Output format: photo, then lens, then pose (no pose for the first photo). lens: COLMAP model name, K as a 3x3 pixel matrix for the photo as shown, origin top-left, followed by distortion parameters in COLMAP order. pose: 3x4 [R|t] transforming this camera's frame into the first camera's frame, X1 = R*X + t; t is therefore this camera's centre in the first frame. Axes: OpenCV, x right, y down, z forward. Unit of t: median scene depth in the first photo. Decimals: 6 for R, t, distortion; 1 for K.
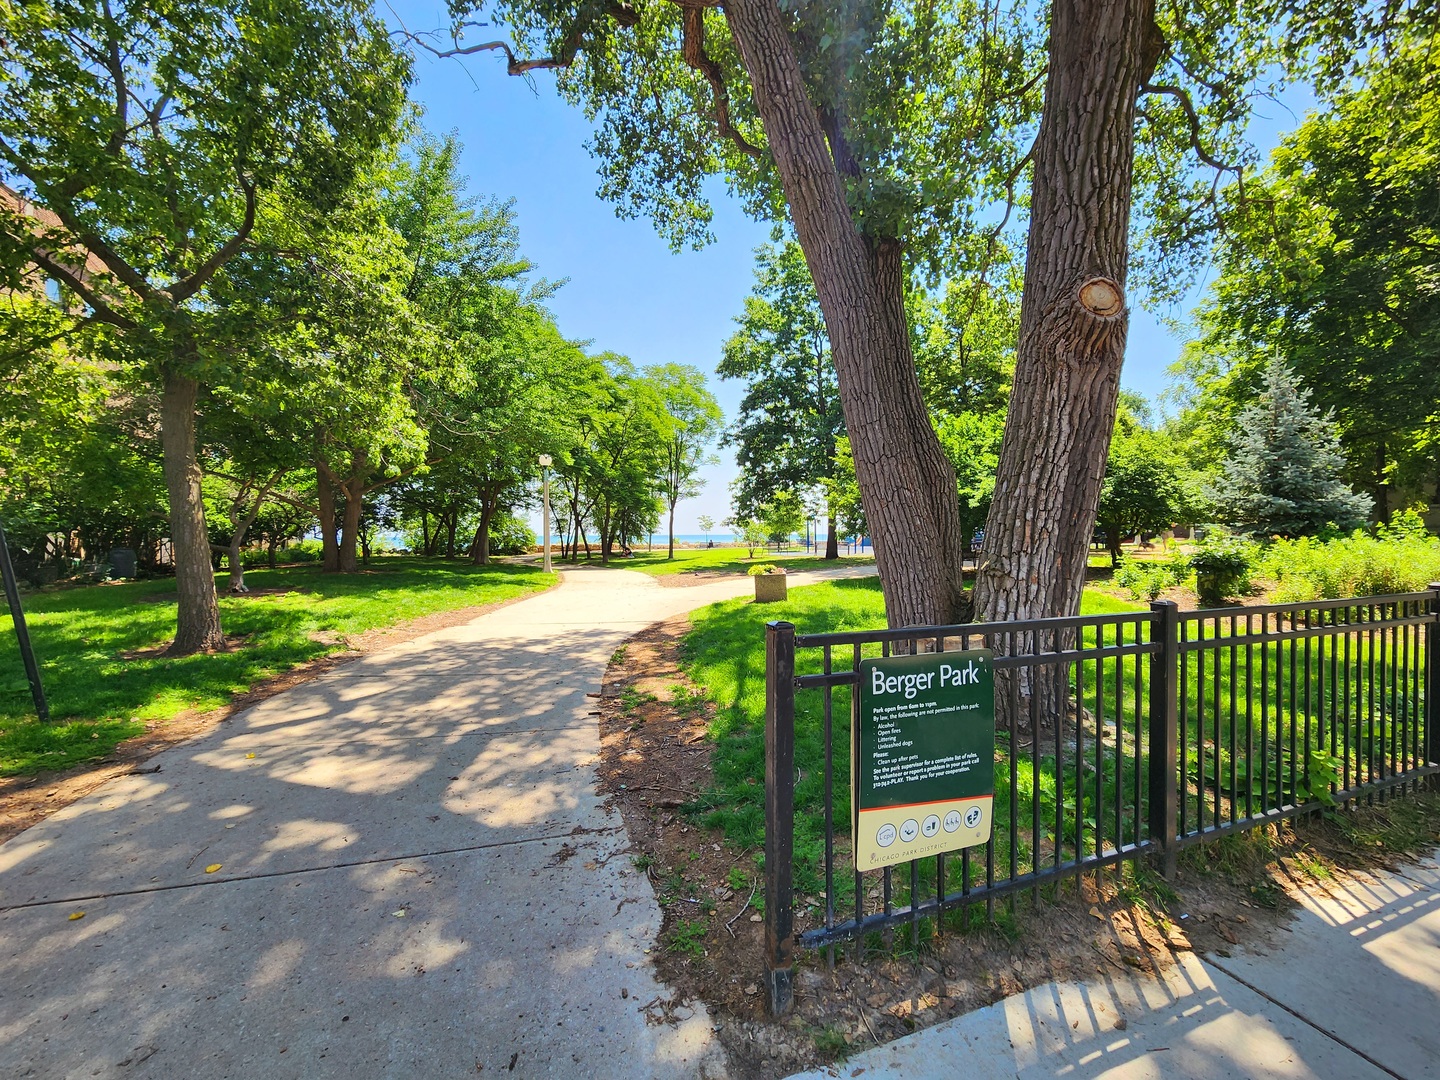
lens RADIAL K [[583.2, 0, 720.0], [0, 583.2, 540.0], [0, 0, 1]] dist [0.000217, -0.000192]
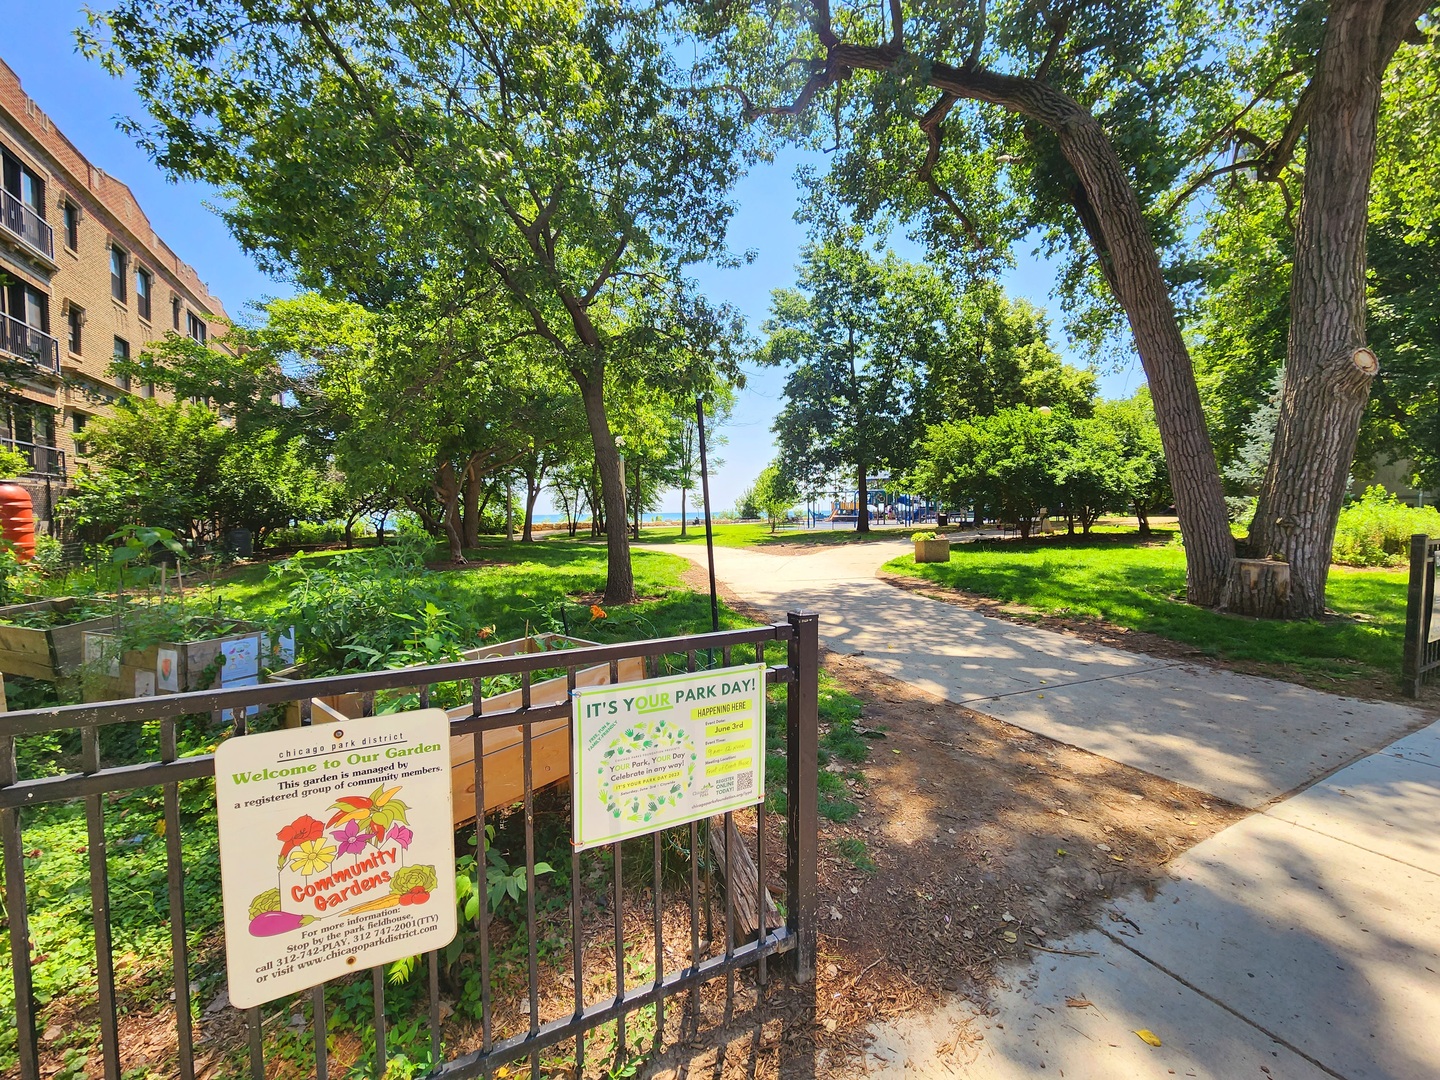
lens RADIAL K [[583.2, 0, 720.0], [0, 583.2, 540.0], [0, 0, 1]] dist [0.000217, -0.000192]
pose [[0.992527, -0.016717, 0.120871, -1.333462], [0.012273, 0.999224, 0.037419, 0.018037], [-0.121403, -0.035656, 0.991963, -0.443137]]
